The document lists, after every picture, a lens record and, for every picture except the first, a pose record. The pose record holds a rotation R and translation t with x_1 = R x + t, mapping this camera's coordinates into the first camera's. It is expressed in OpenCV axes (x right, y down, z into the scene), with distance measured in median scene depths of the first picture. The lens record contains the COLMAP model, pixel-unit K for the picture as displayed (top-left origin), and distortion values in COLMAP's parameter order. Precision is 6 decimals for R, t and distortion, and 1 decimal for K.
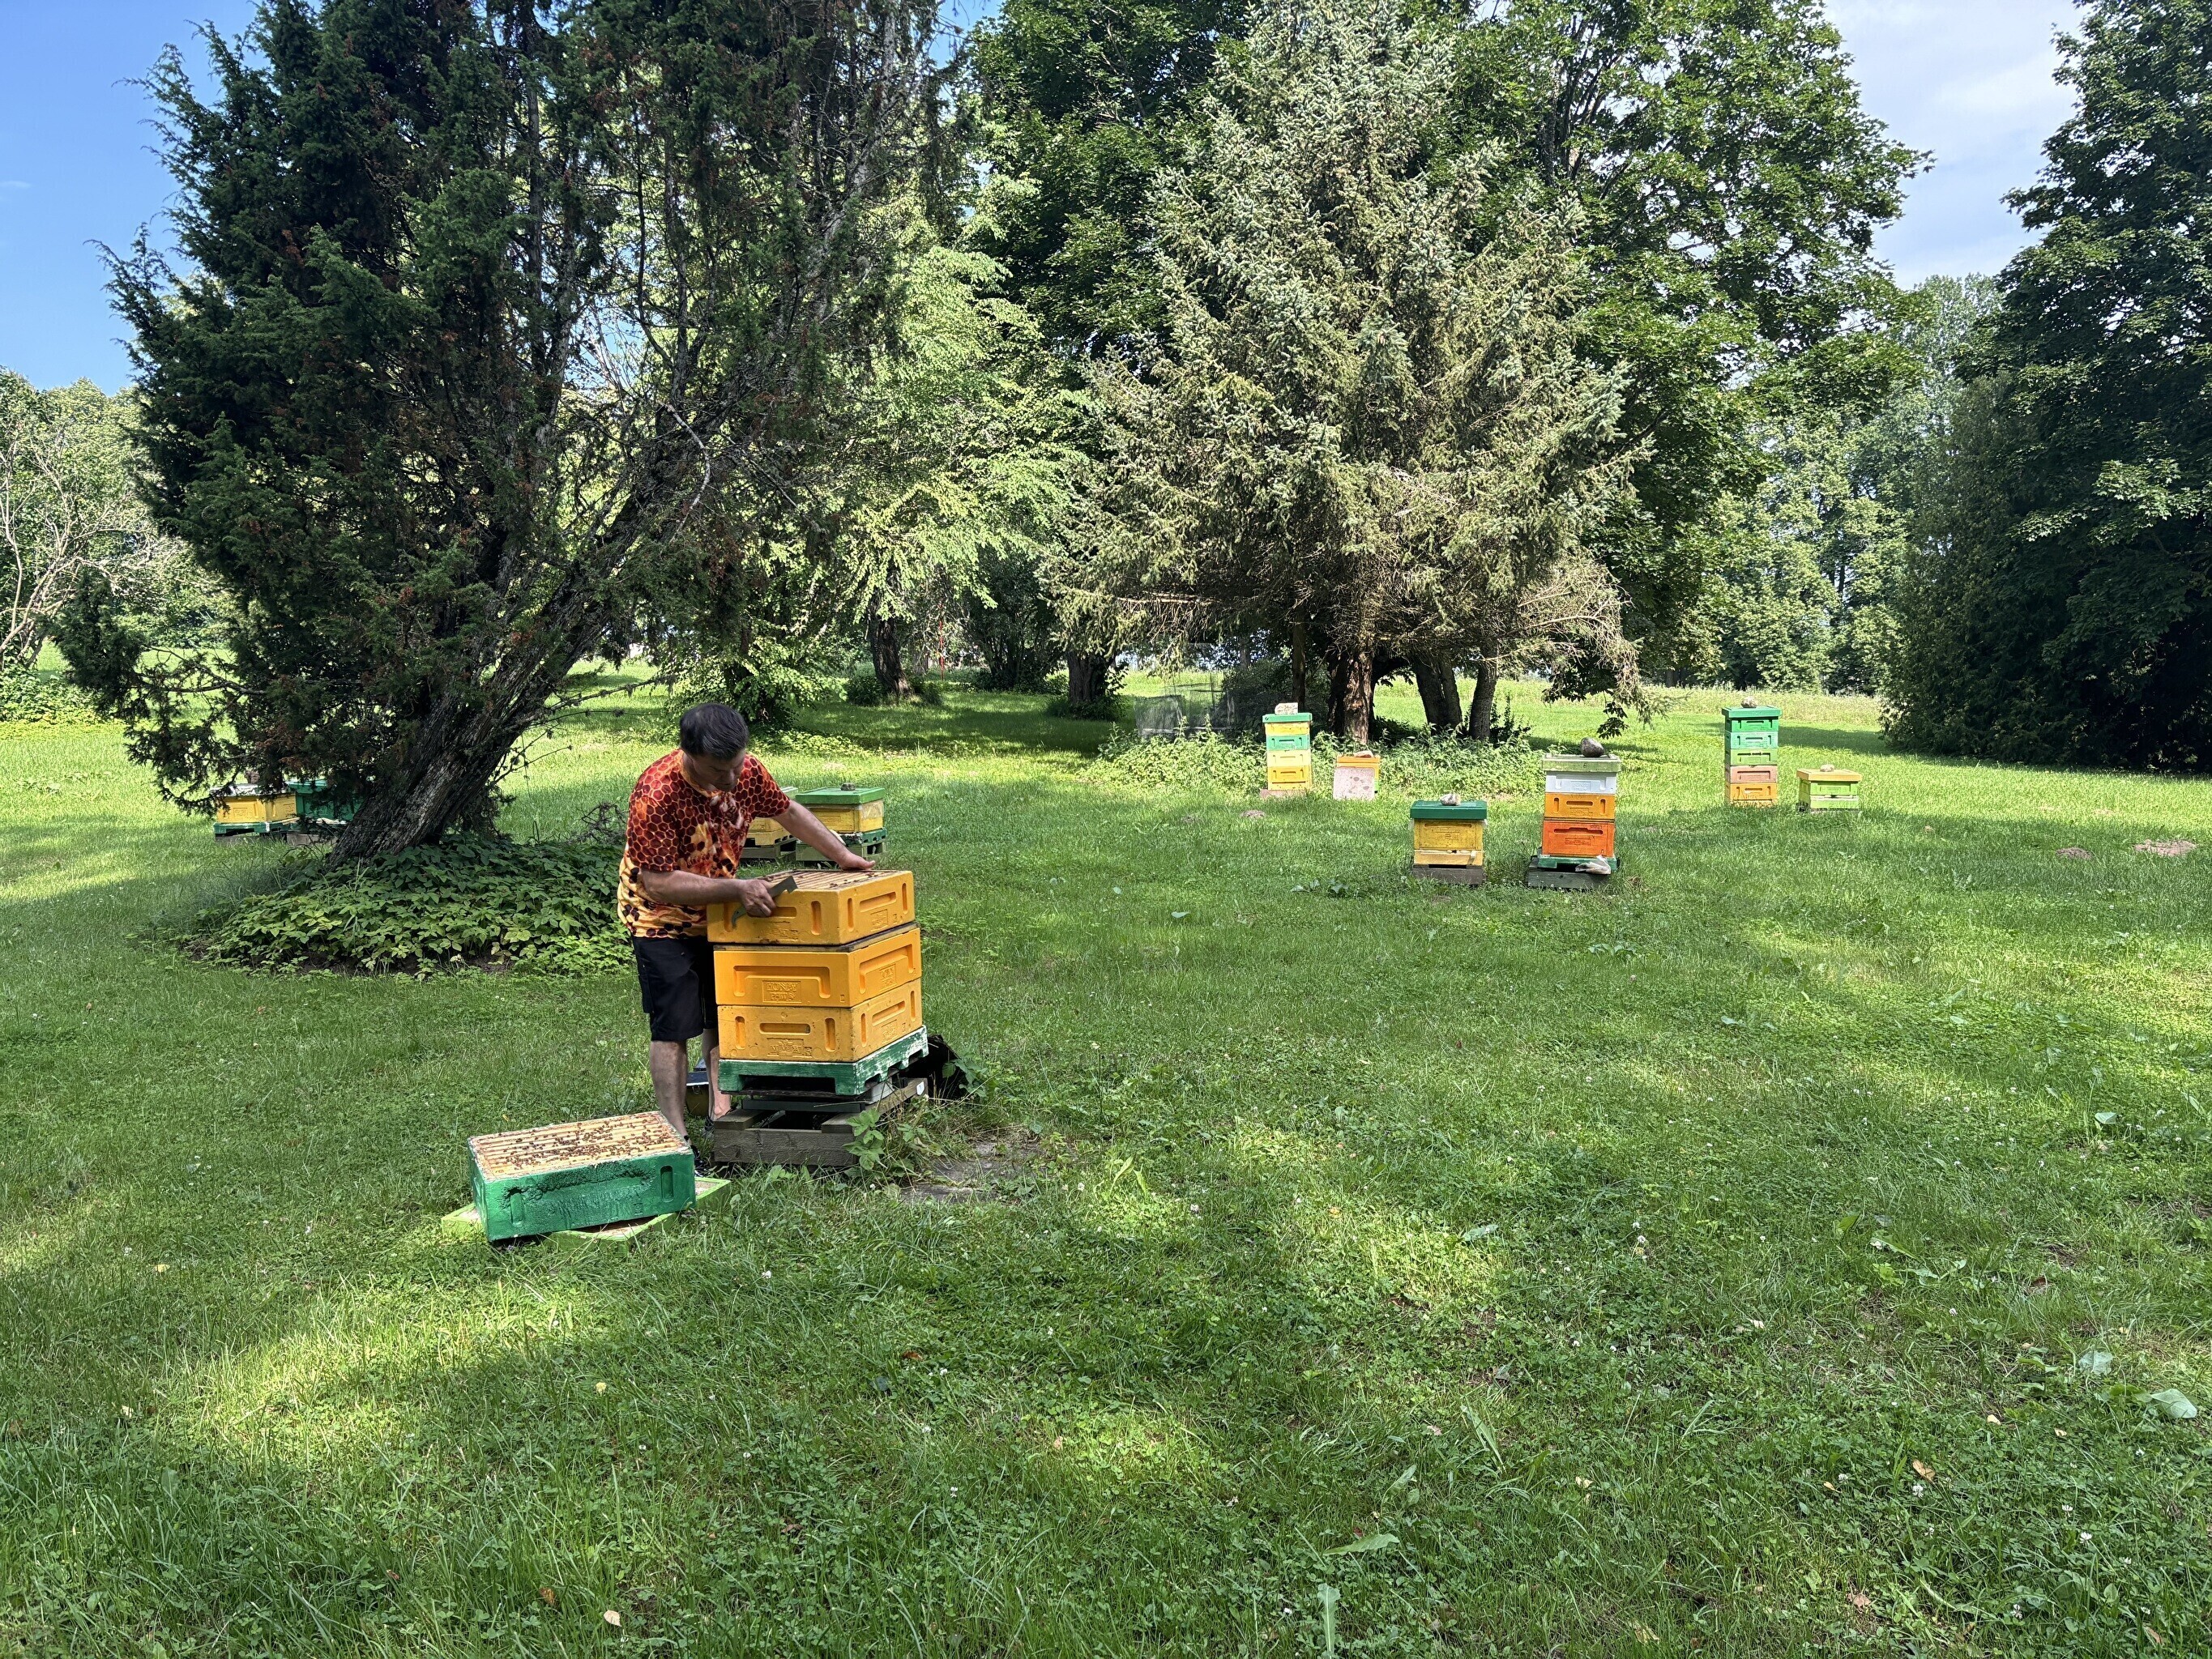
lens RADIAL K [[1654.9, 0, 1113.3], [0, 1654.9, 850.7], [0, 0, 1]] dist [0.052609, -0.054943]
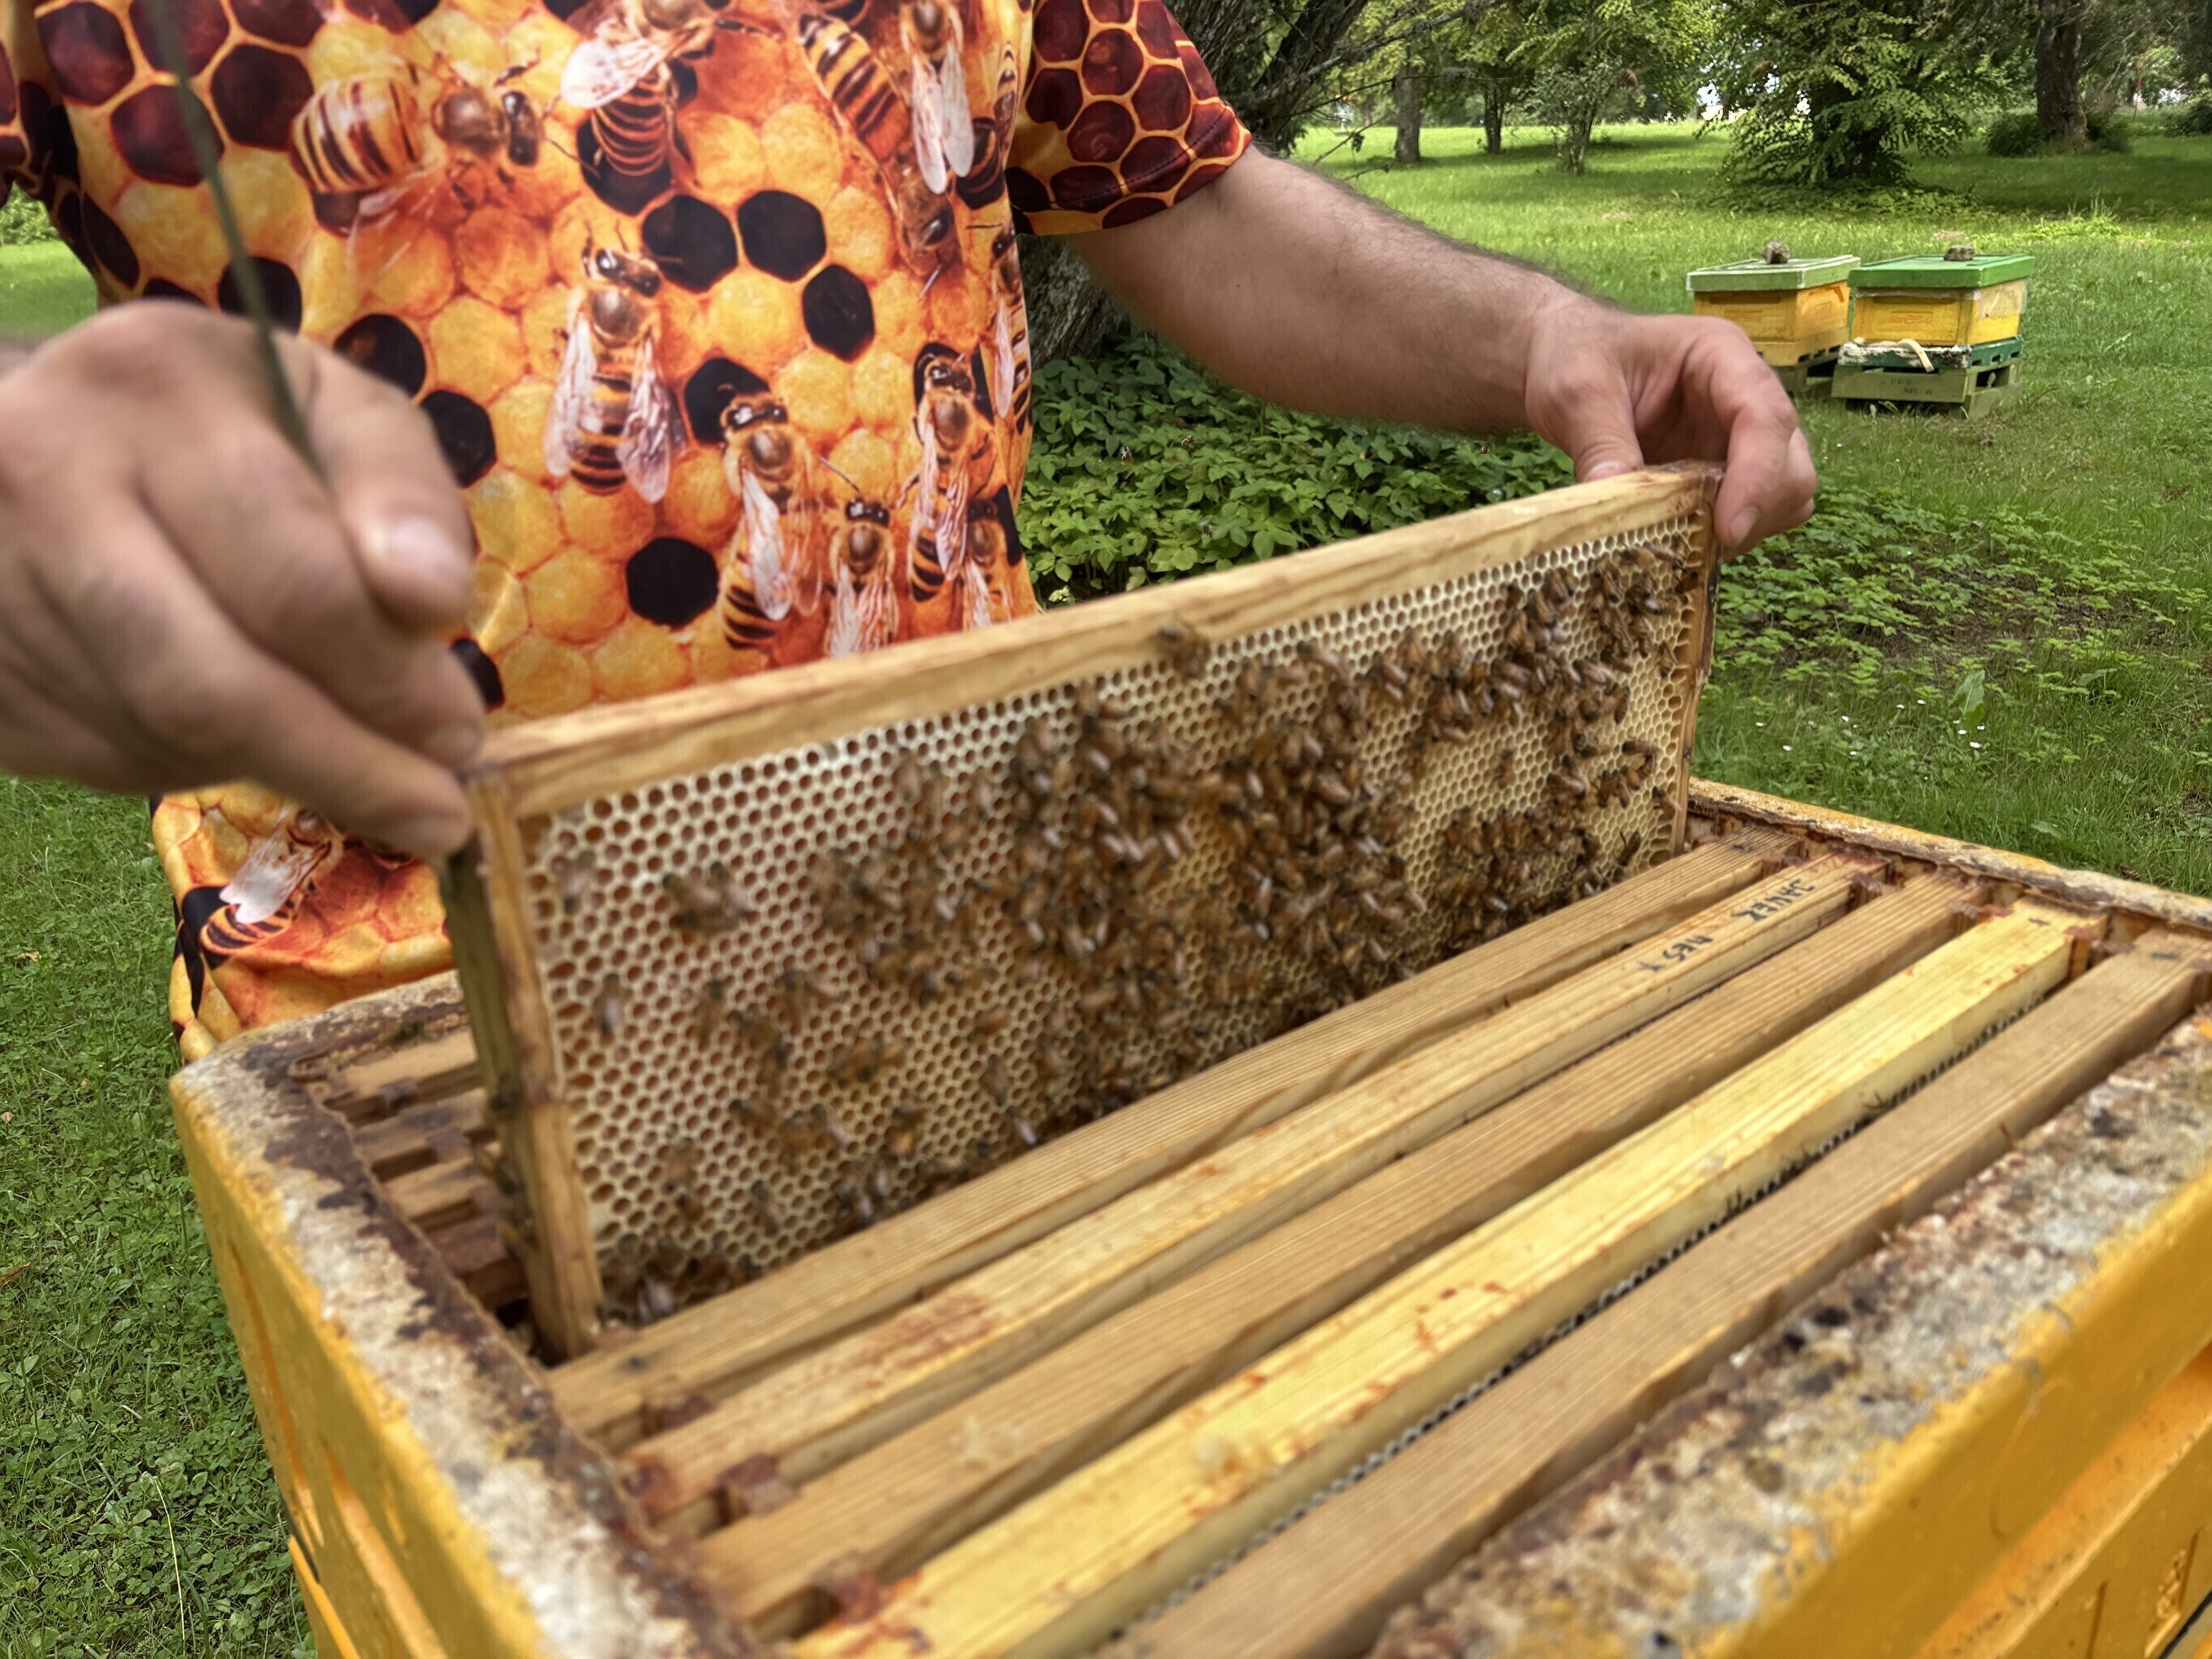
lens RADIAL K [[1665.7, 0, 1131.8], [0, 1665.7, 843.0], [0, 0, 1]] dist [0.054644, -0.043303]
pose [[0.826827, 0.184121, -0.531467, -0.076156], [-0.027010, 0.956810, 0.289456, -0.009668], [0.561808, -0.224975, 0.796089, 0.504353]]
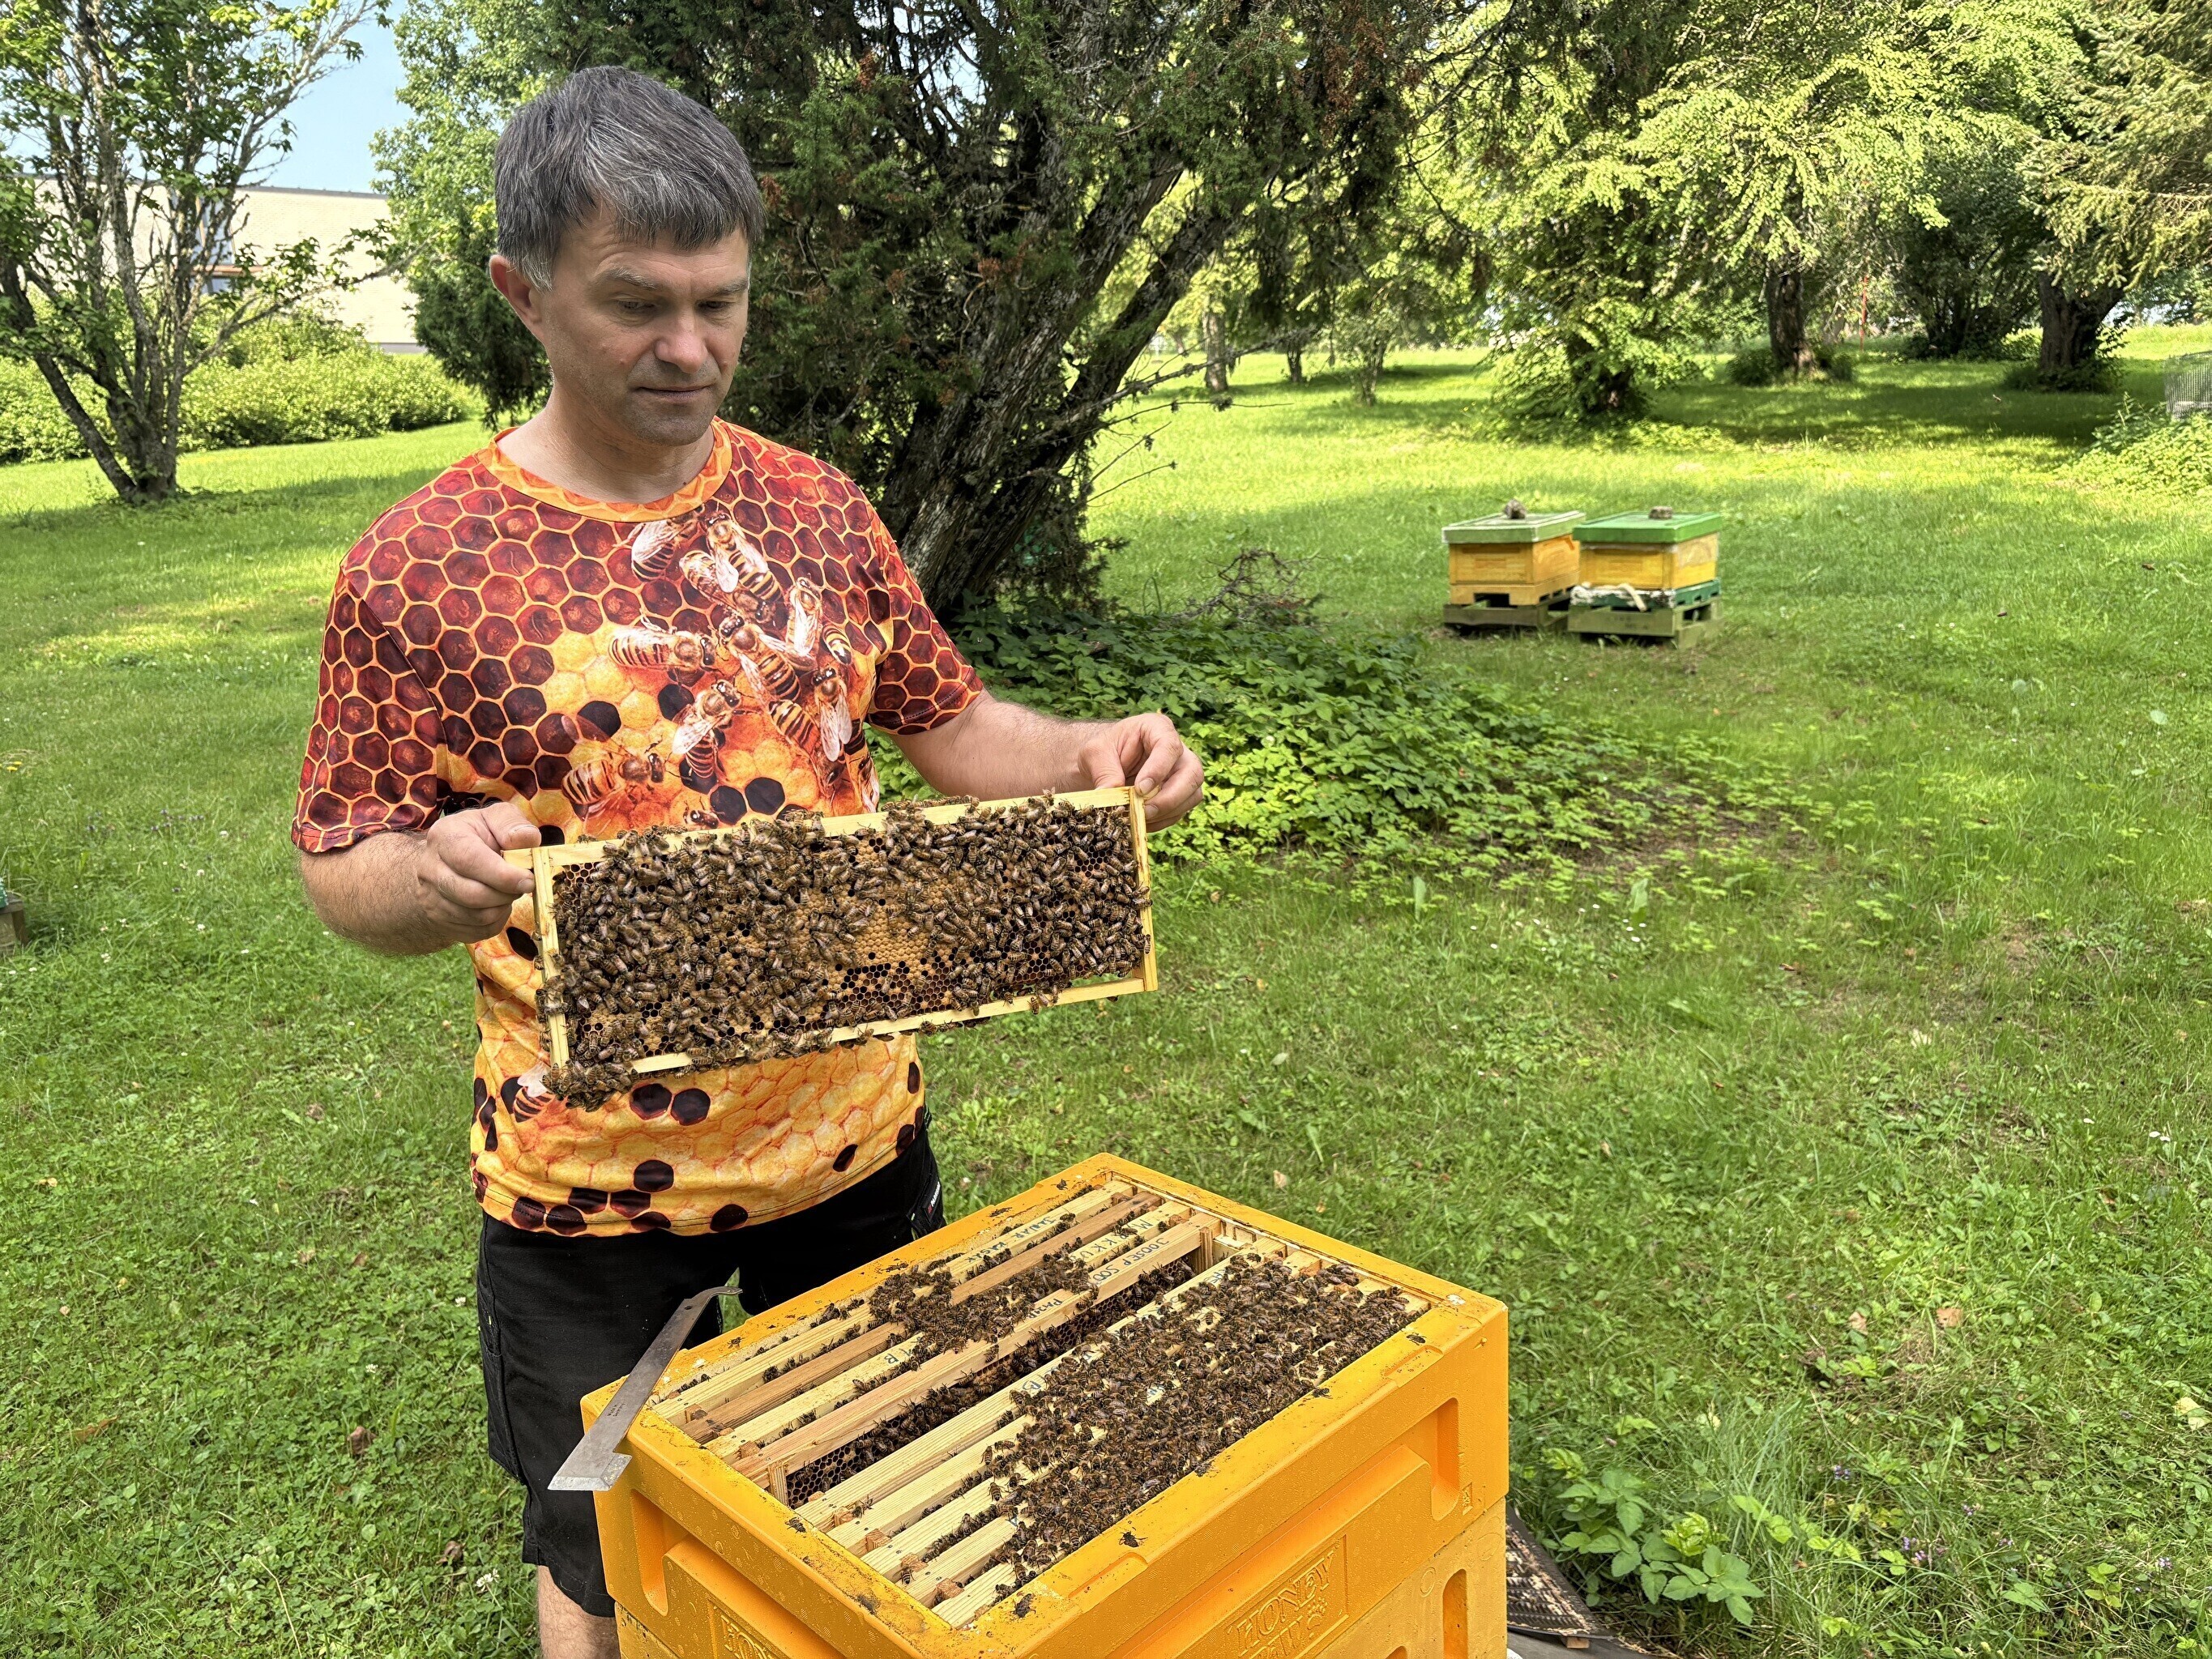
lens RADIAL K [[1661.2, 0, 1113.3], [0, 1661.2, 830.8], [0, 0, 1]] dist [0.069440, -0.079855]
pose [[0.873117, 0.090636, -0.479011, -0.034488], [-0.009931, 0.985669, 0.168400, -0.032993], [0.487409, -0.142276, 0.861505, 0.444051]]
